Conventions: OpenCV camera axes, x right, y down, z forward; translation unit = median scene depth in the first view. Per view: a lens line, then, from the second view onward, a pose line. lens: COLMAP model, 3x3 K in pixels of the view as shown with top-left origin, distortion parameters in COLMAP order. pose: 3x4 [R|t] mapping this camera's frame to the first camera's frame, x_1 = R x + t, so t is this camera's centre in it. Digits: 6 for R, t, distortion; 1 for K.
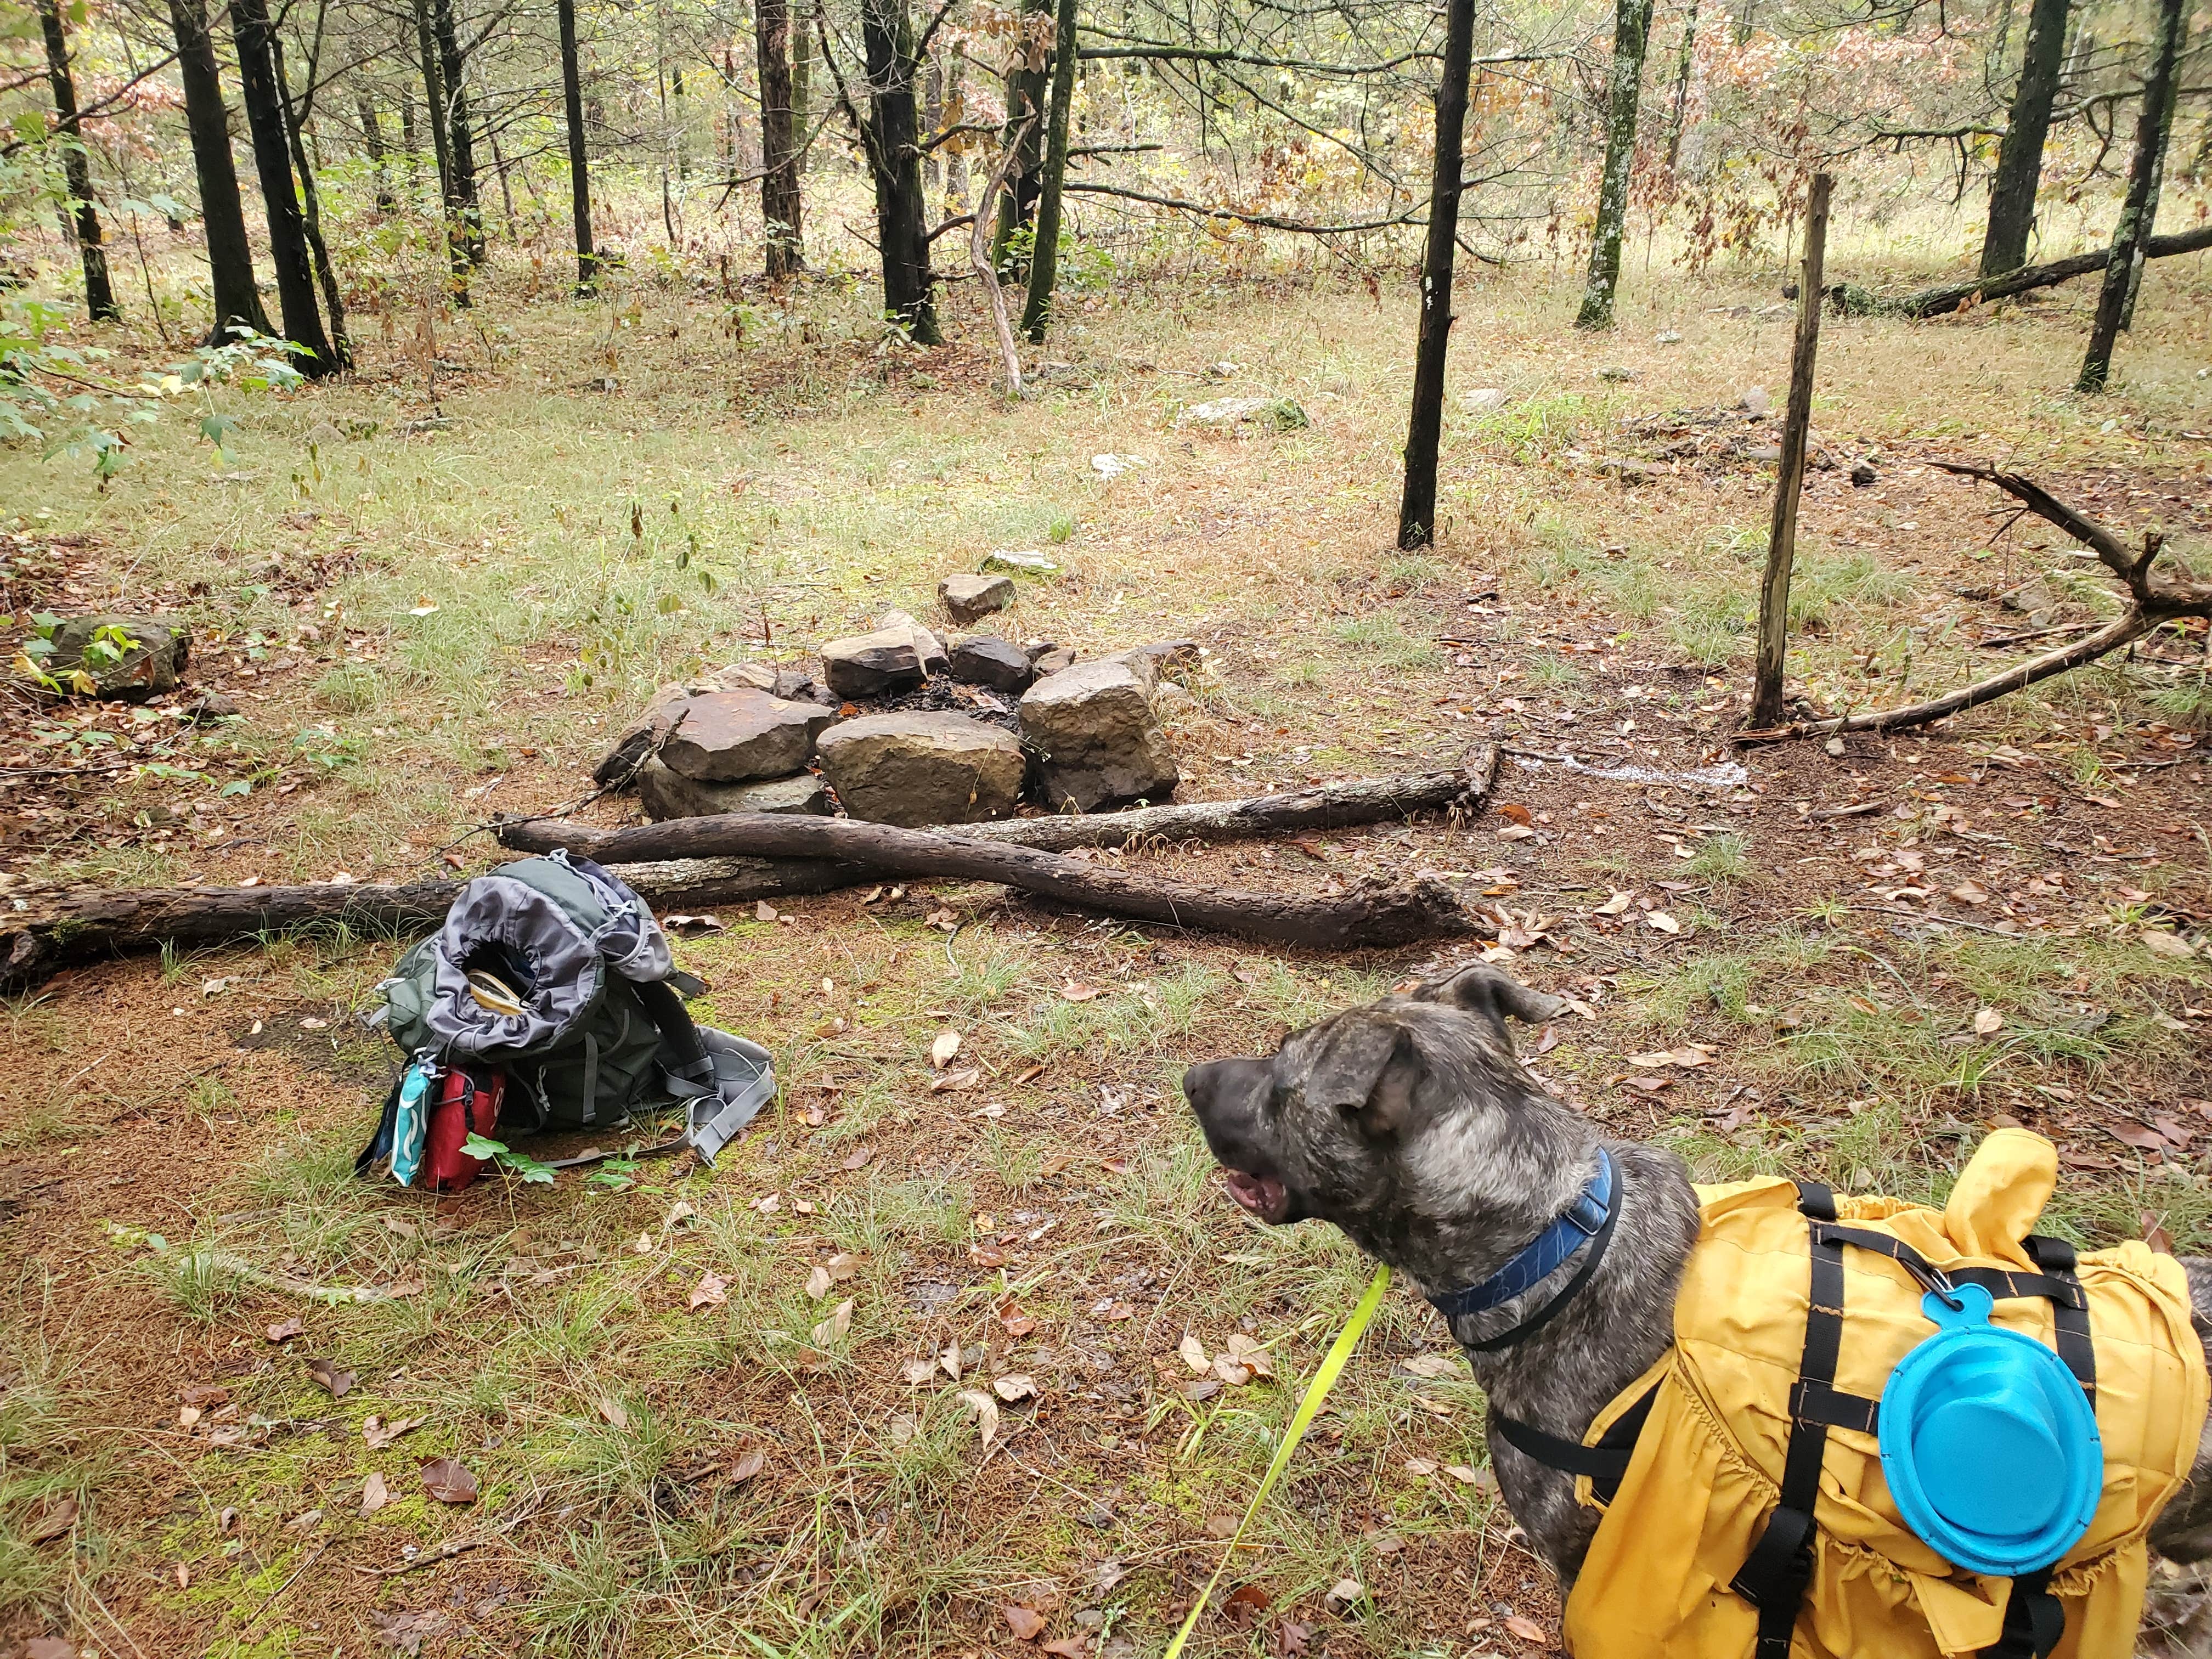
lens RADIAL K [[1693.0, 0, 1106.0], [0, 1693.0, 829.5], [0, 0, 1]] dist [-0.043001, 0.105423]
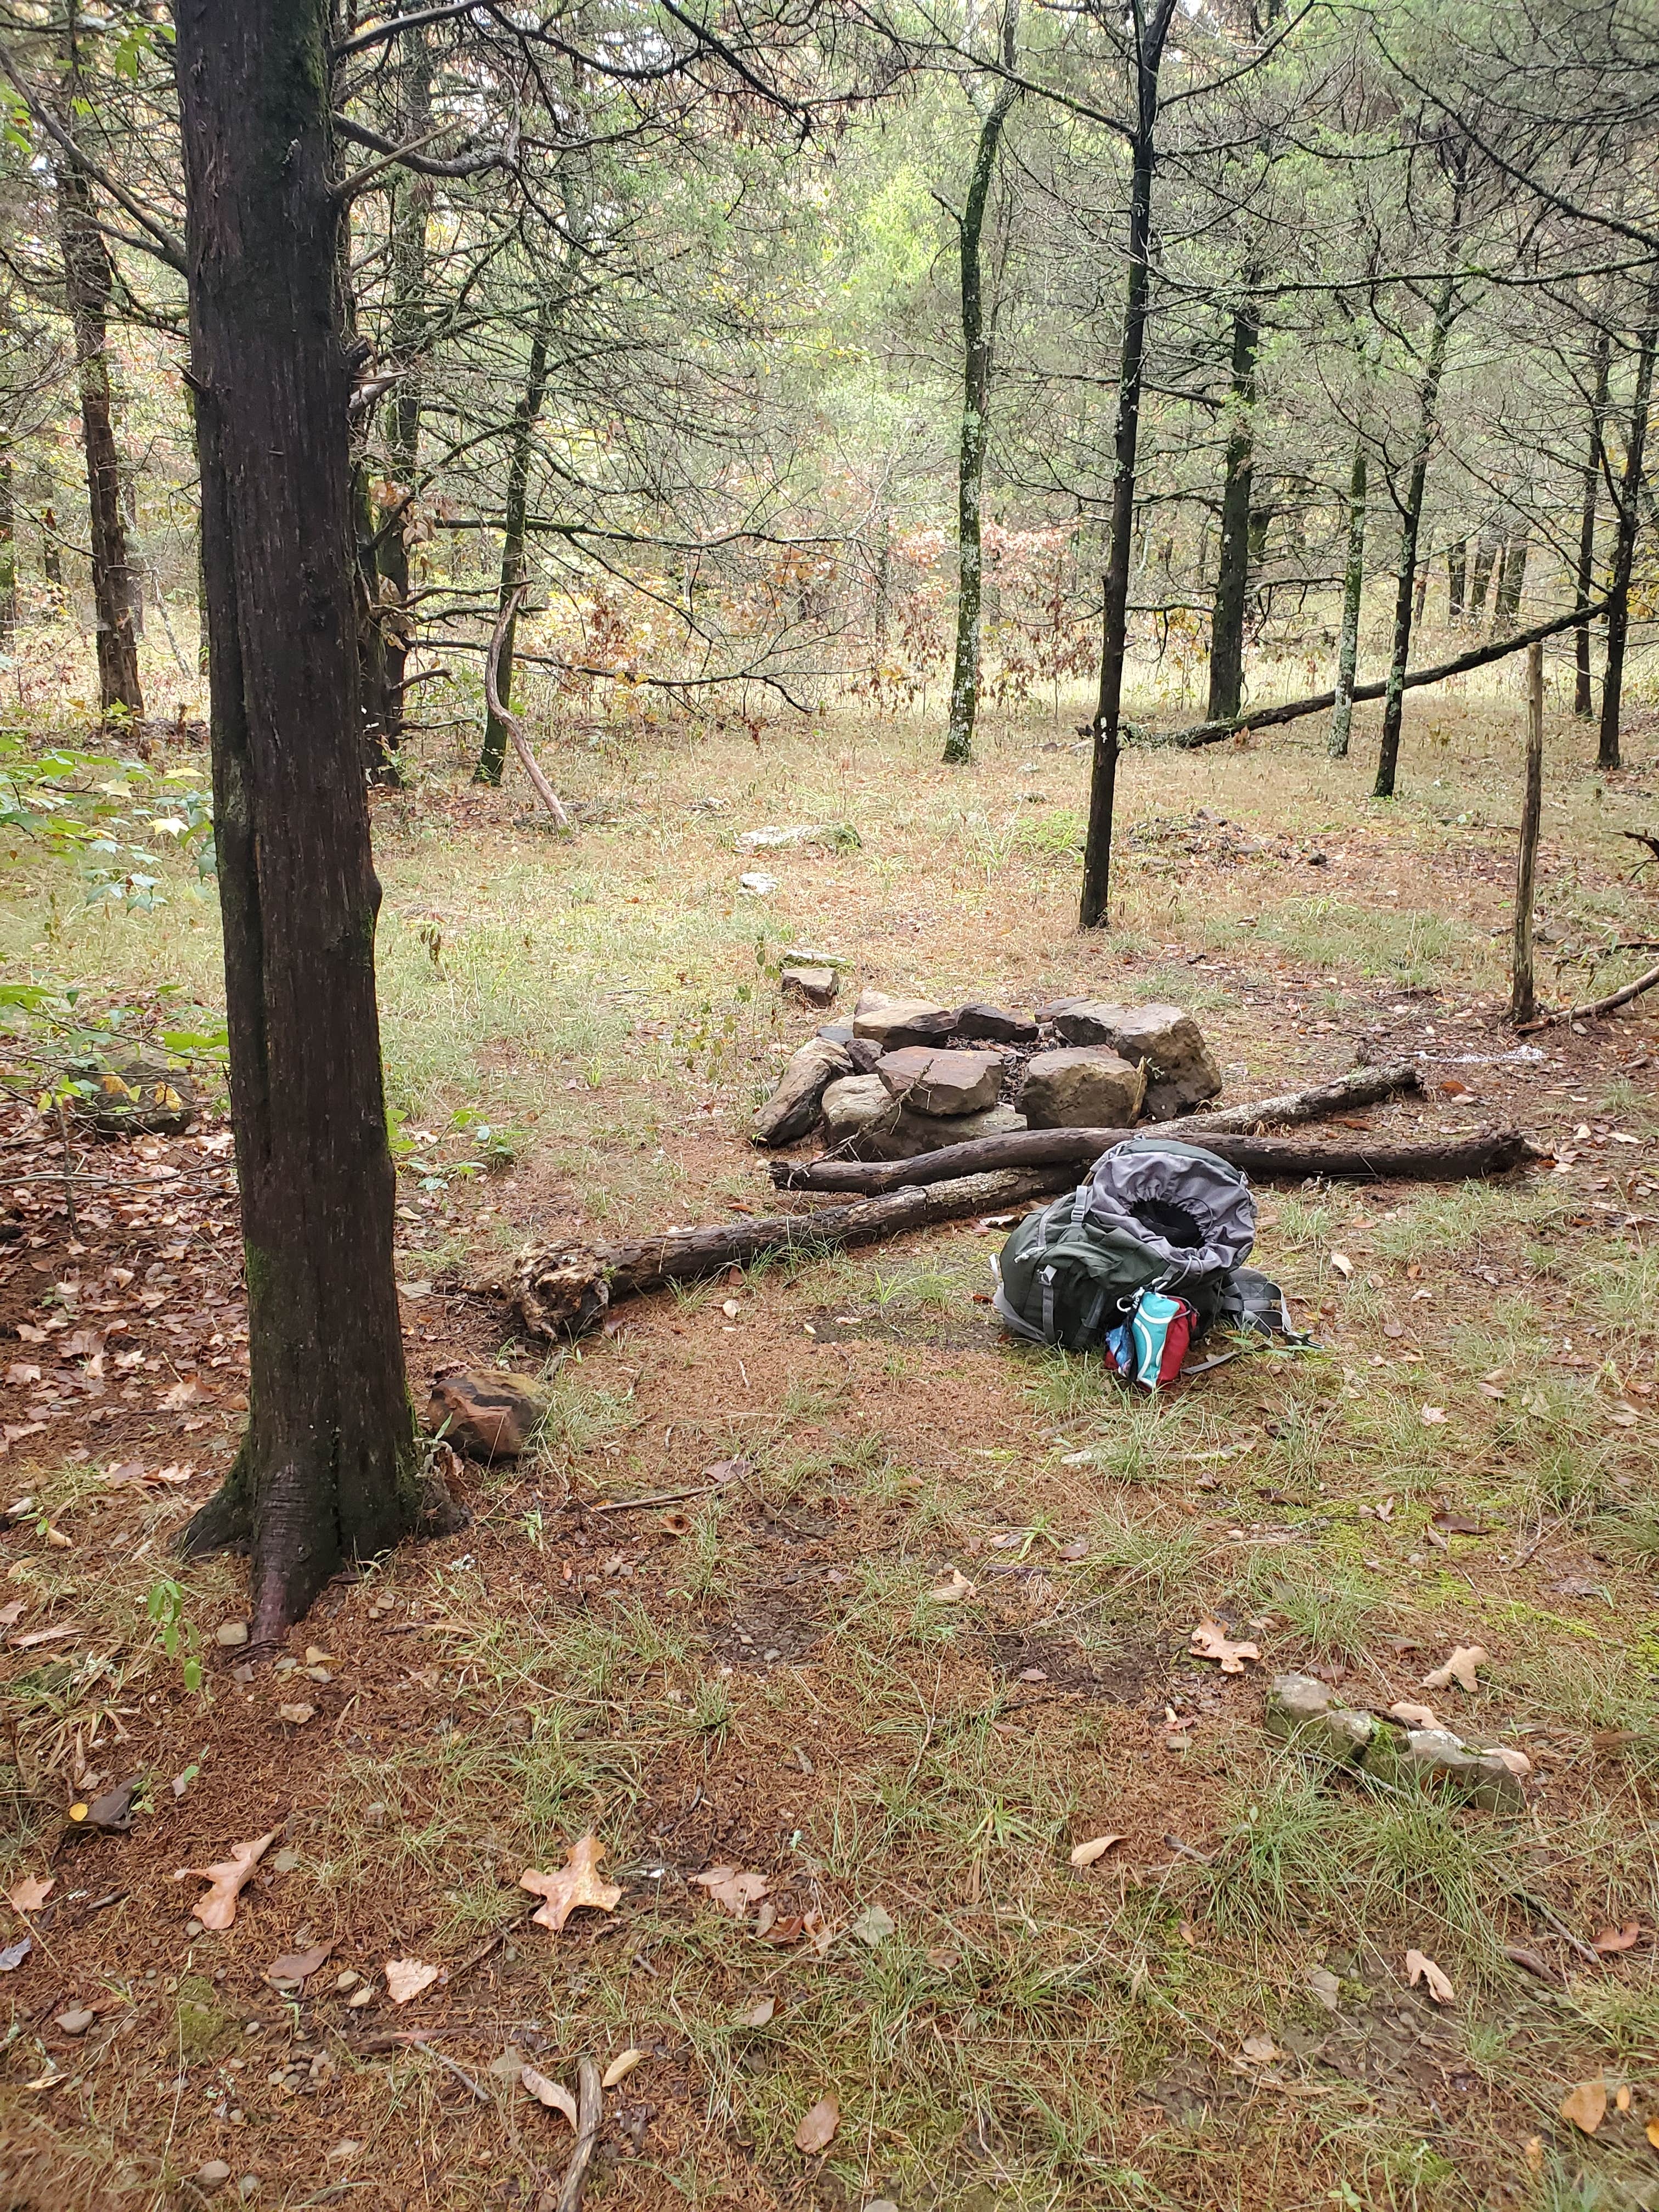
lens RADIAL K [[1611.8, 0, 829.5], [0, 1611.8, 1106.0], [0, 0, 1]] dist [0.086840, -0.100899]
pose [[0.932589, -0.093609, 0.348589, -0.436392], [0.124001, 0.990094, -0.065866, 0.018865], [-0.338971, 0.104651, 0.934958, -0.043882]]
